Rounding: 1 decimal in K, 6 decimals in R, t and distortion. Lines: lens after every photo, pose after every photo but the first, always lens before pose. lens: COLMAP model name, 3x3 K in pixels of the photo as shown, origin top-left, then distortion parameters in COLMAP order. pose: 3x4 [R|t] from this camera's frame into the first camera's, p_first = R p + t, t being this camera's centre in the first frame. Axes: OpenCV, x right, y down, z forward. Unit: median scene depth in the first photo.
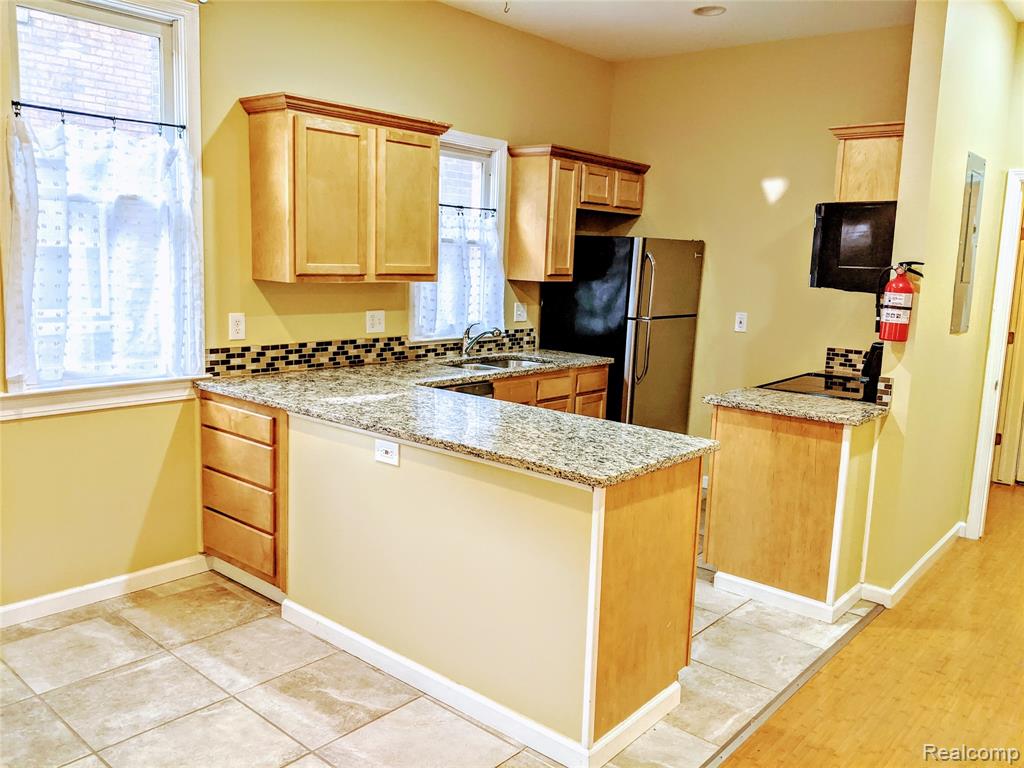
lens RADIAL K [[825.1, 0, 512.0], [0, 825.1, 384.0], [0, 0, 1]] dist [0.063210, -0.097627]
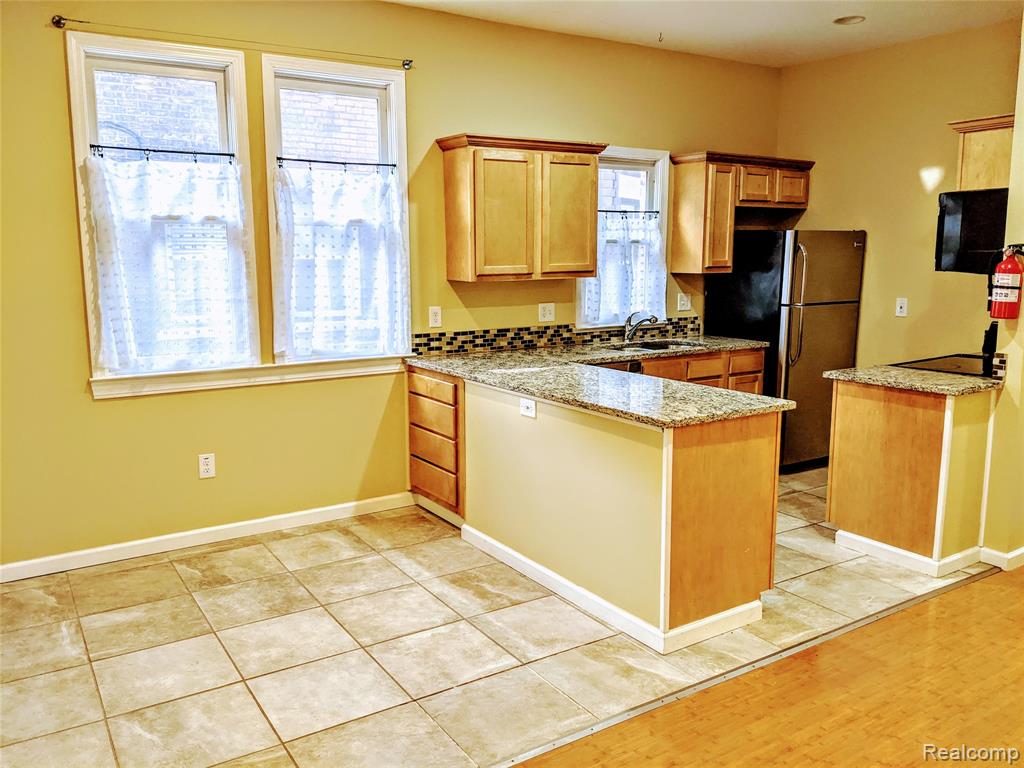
lens RADIAL K [[799.3, 0, 512.0], [0, 799.3, 384.0], [0, 0, 1]] dist [0.142645, -0.253659]
pose [[0.961670, 0.006810, -0.274124, 0.137451], [-0.005639, 0.999971, 0.005062, 0.030906], [0.274151, -0.003322, 0.961681, -0.182271]]
